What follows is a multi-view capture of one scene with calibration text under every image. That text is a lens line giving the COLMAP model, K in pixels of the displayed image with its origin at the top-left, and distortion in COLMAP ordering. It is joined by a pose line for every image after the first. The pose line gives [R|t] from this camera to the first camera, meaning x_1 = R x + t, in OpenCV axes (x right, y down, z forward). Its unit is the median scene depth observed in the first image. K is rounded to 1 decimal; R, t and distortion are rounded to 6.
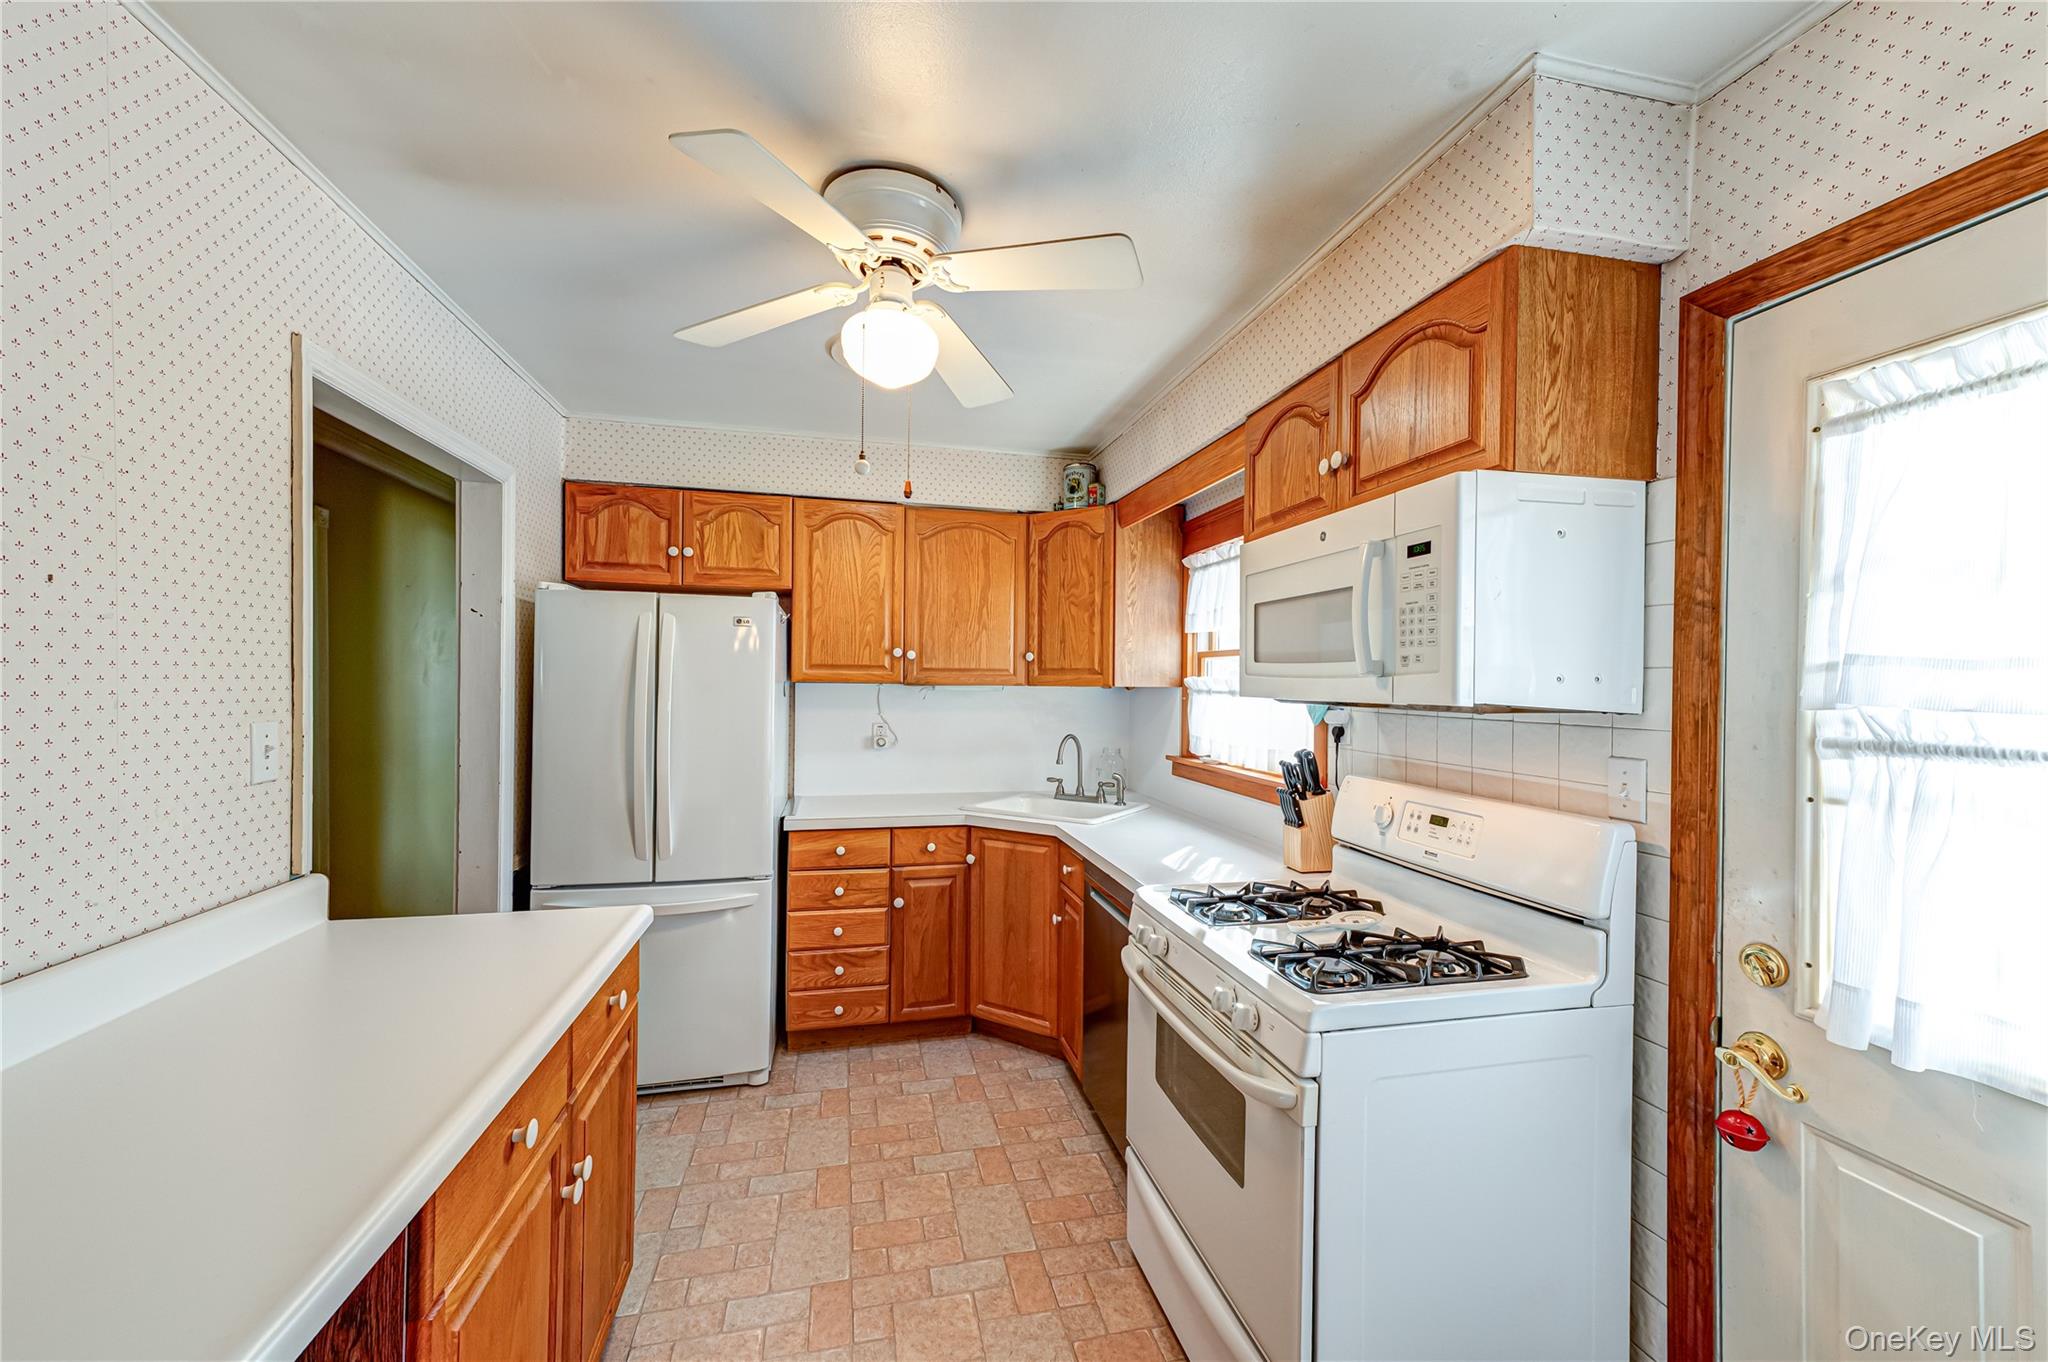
lens RADIAL K [[795.3, 0, 1031.2], [0, 795.3, 683.7], [0, 0, 1]] dist [0.017810, -0.000113]
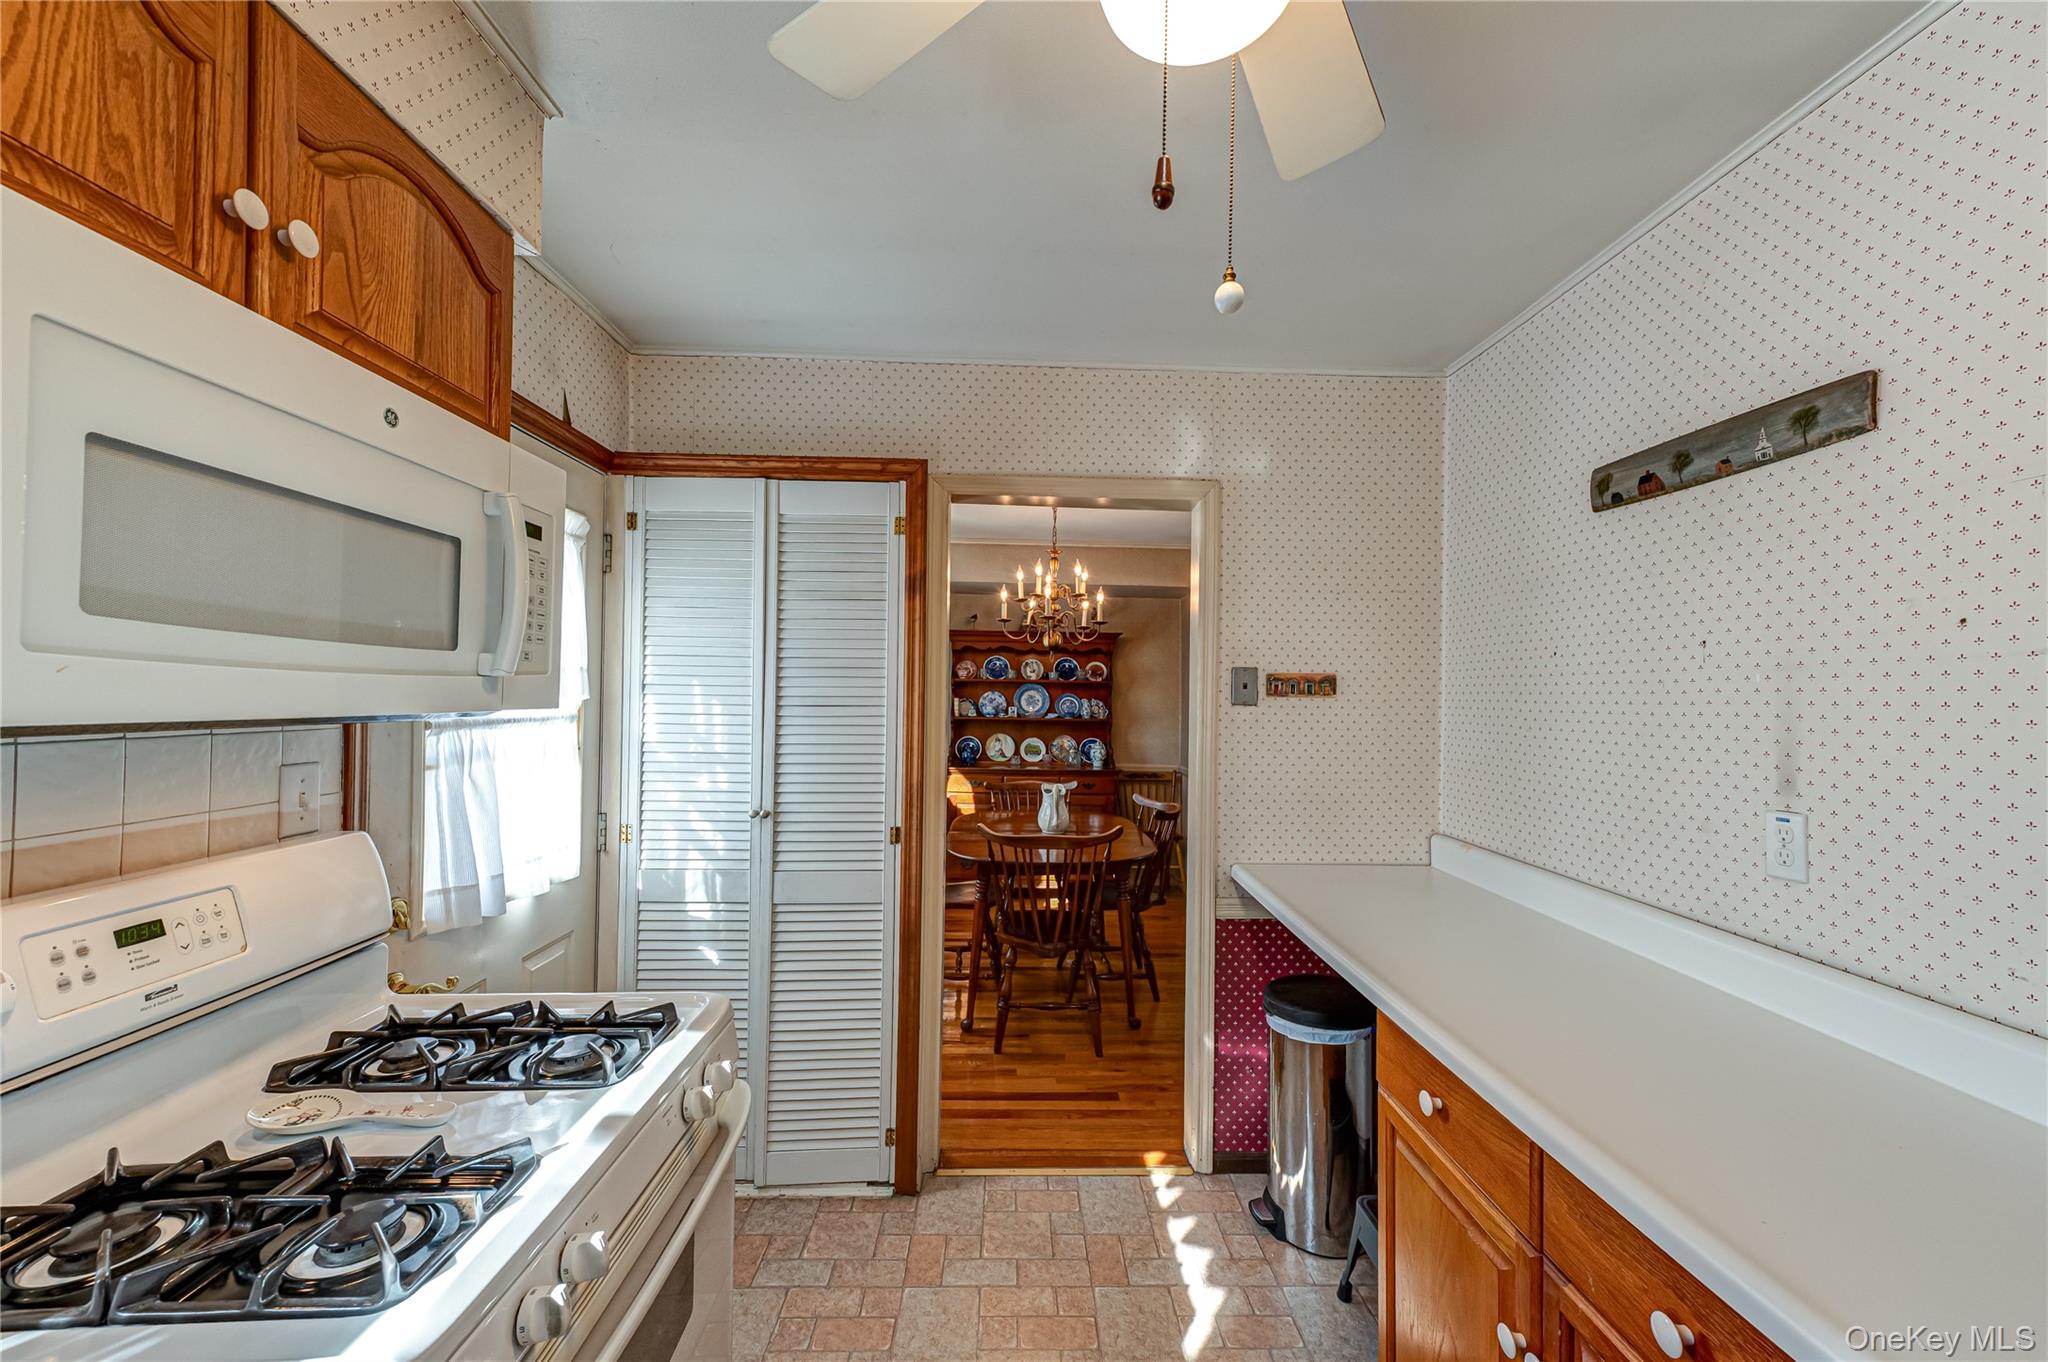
lens RADIAL K [[795.3, 0, 1033.6], [0, 795.3, 687.4], [0, 0, 1]] dist [0.017810, -0.000113]
pose [[-0.980802, -0.026832, 0.193152, -0.212852], [-0.028272, 0.999589, -0.004701, -0.009351], [-0.192947, -0.010072, -0.981158, 1.693740]]
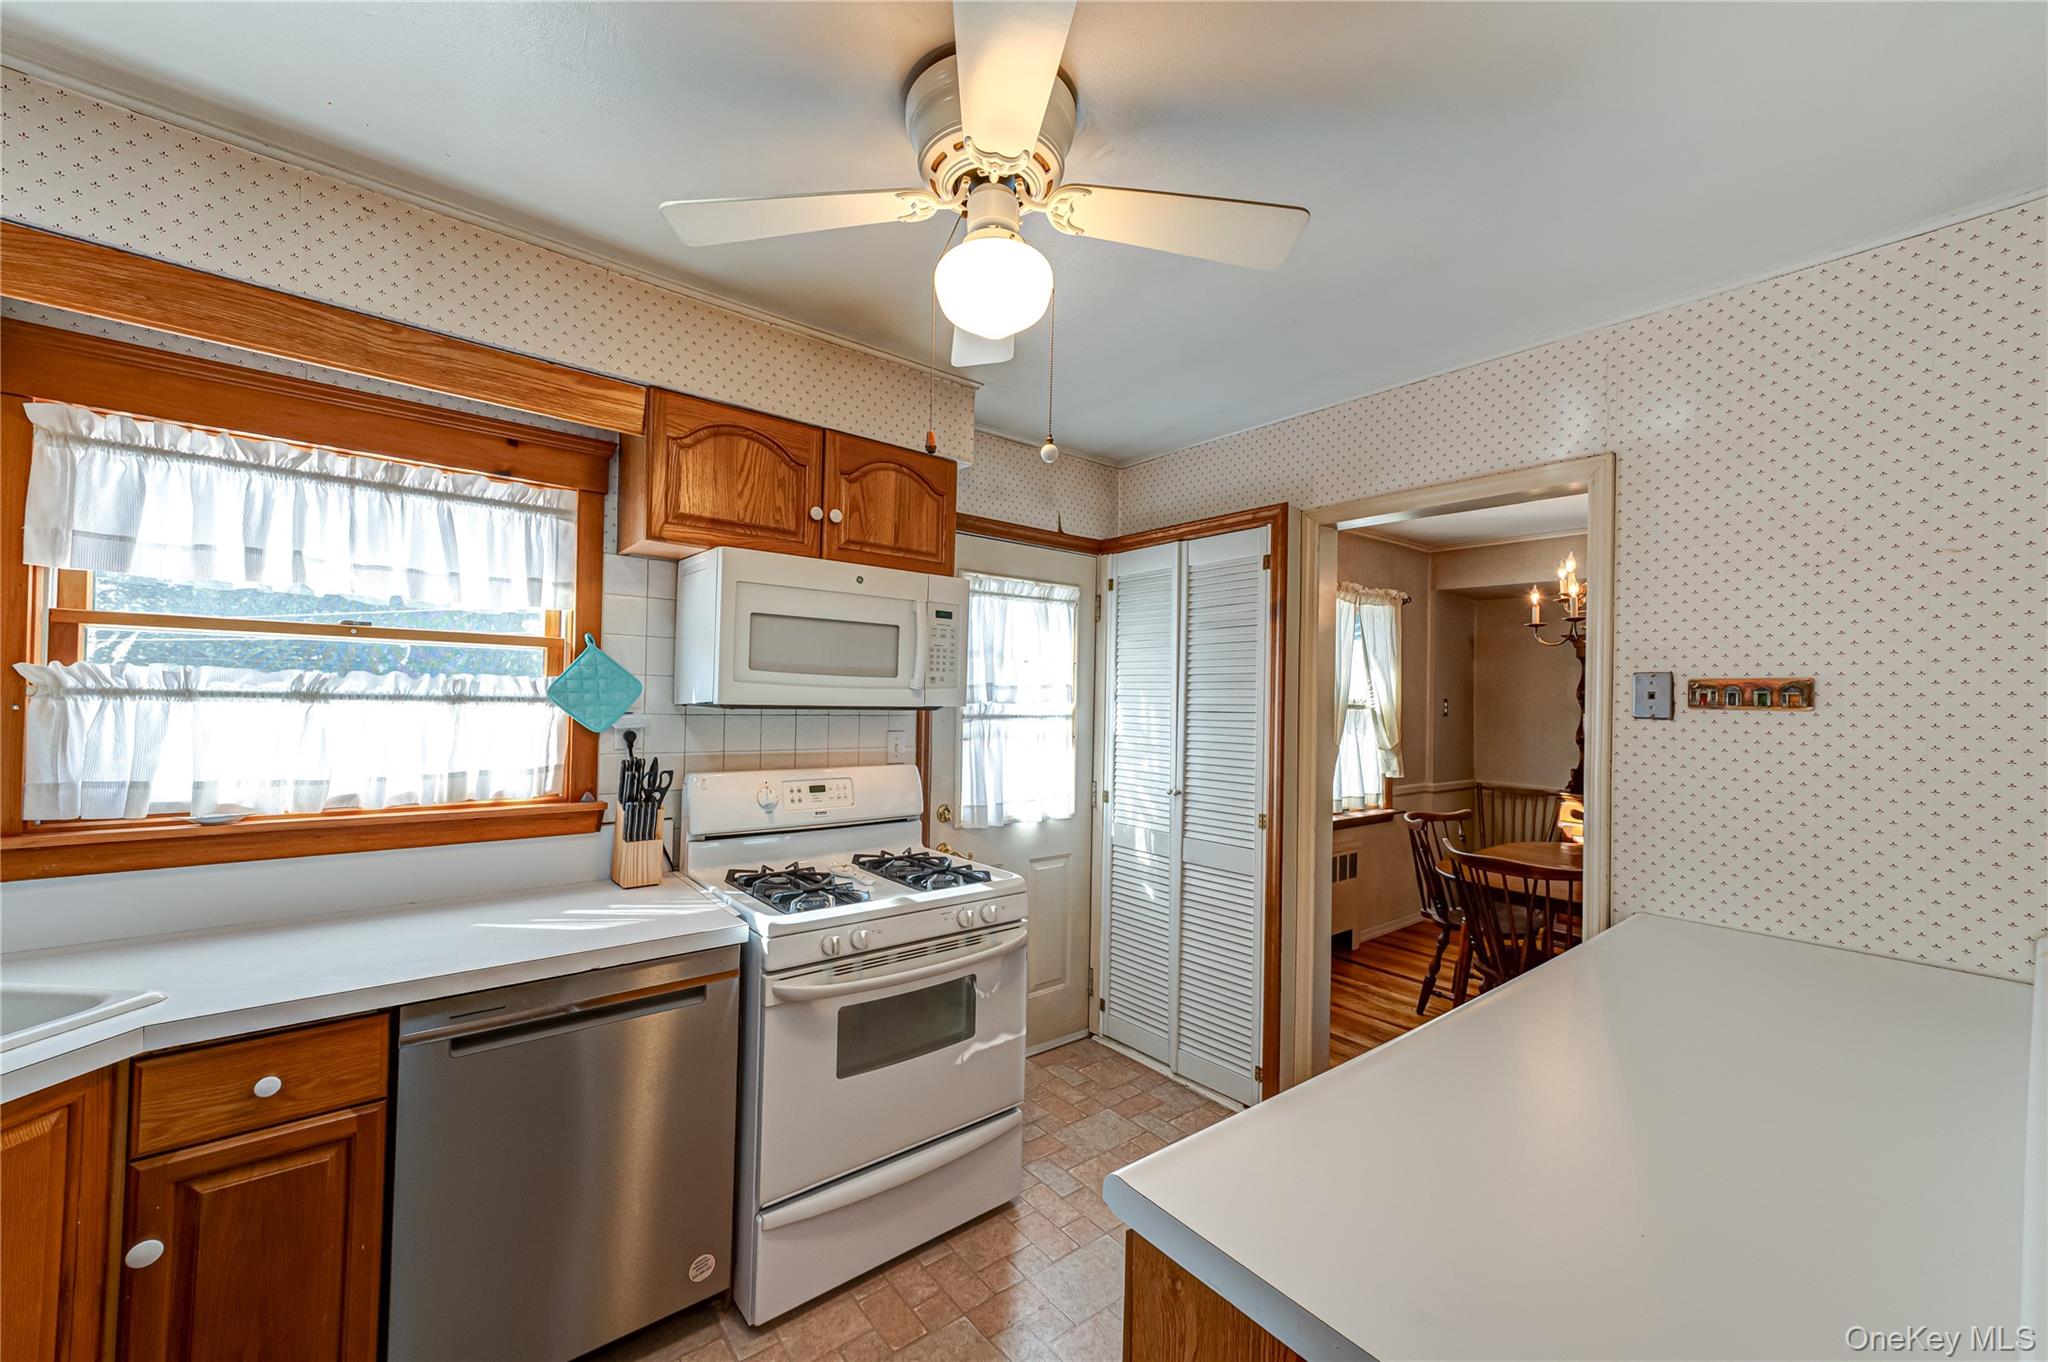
lens RADIAL K [[795.3, 0, 1028.3], [0, 795.3, 685.4], [0, 0, 1]] dist [0.017810, -0.000113]
pose [[-0.440391, -0.009939, 0.897751, -1.072869], [-0.025600, 0.999671, -0.001491, -0.020244], [-0.897441, -0.023639, -0.440500, 1.533331]]
